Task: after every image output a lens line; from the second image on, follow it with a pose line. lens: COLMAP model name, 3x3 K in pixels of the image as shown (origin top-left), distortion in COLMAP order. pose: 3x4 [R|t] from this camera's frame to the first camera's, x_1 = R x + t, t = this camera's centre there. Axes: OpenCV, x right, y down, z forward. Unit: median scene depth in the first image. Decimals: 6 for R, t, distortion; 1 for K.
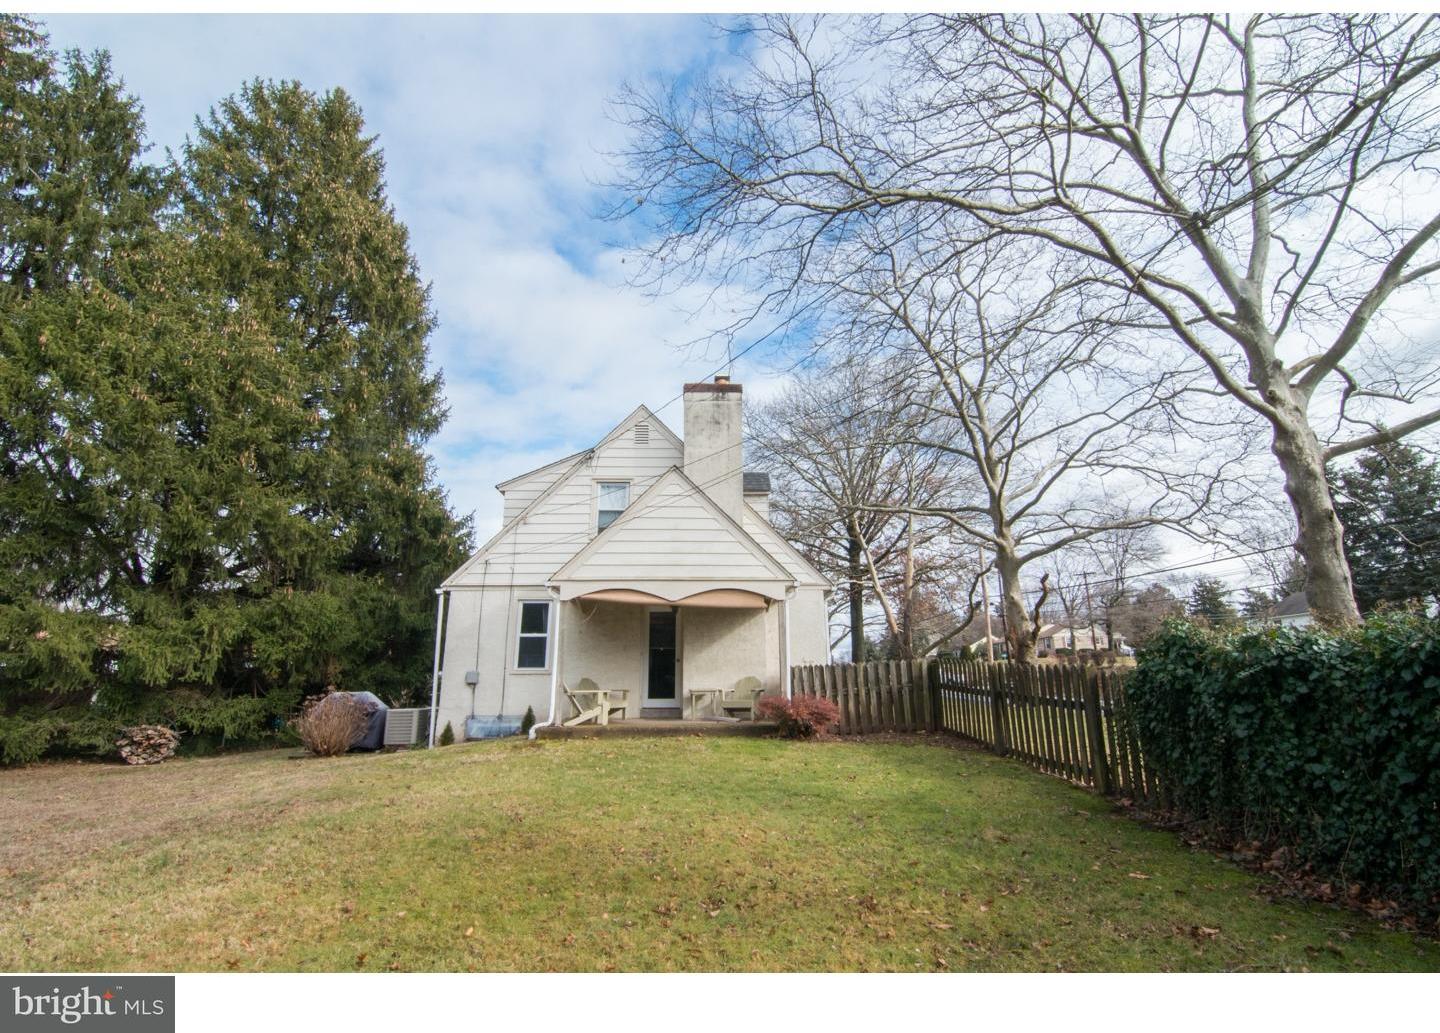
lens RADIAL K [[692.2, 0, 718.0], [0, 692.2, 501.8], [0, 0, 1]] dist [-0.013124, -0.007450]
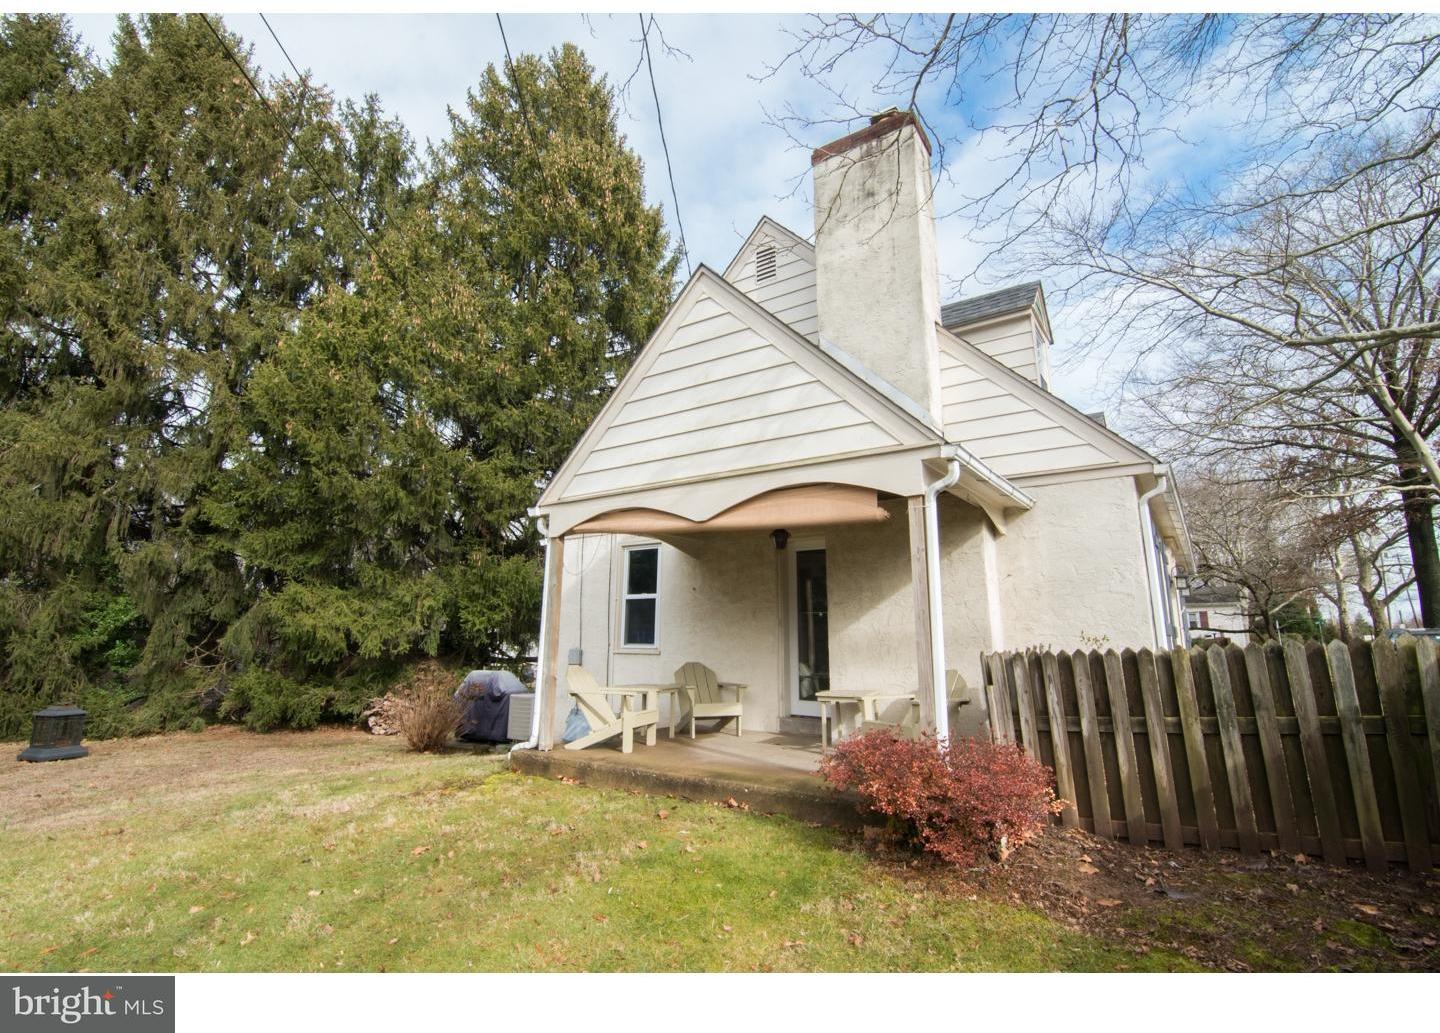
lens RADIAL K [[692.2, 0, 715.6], [0, 692.2, 492.3], [0, 0, 1]] dist [-0.013124, -0.007450]
pose [[0.797751, -0.116231, -0.591678, 0.203265], [0.139183, 0.990243, -0.006868, 0.106791], [0.586703, -0.076872, 0.806145, 0.505586]]
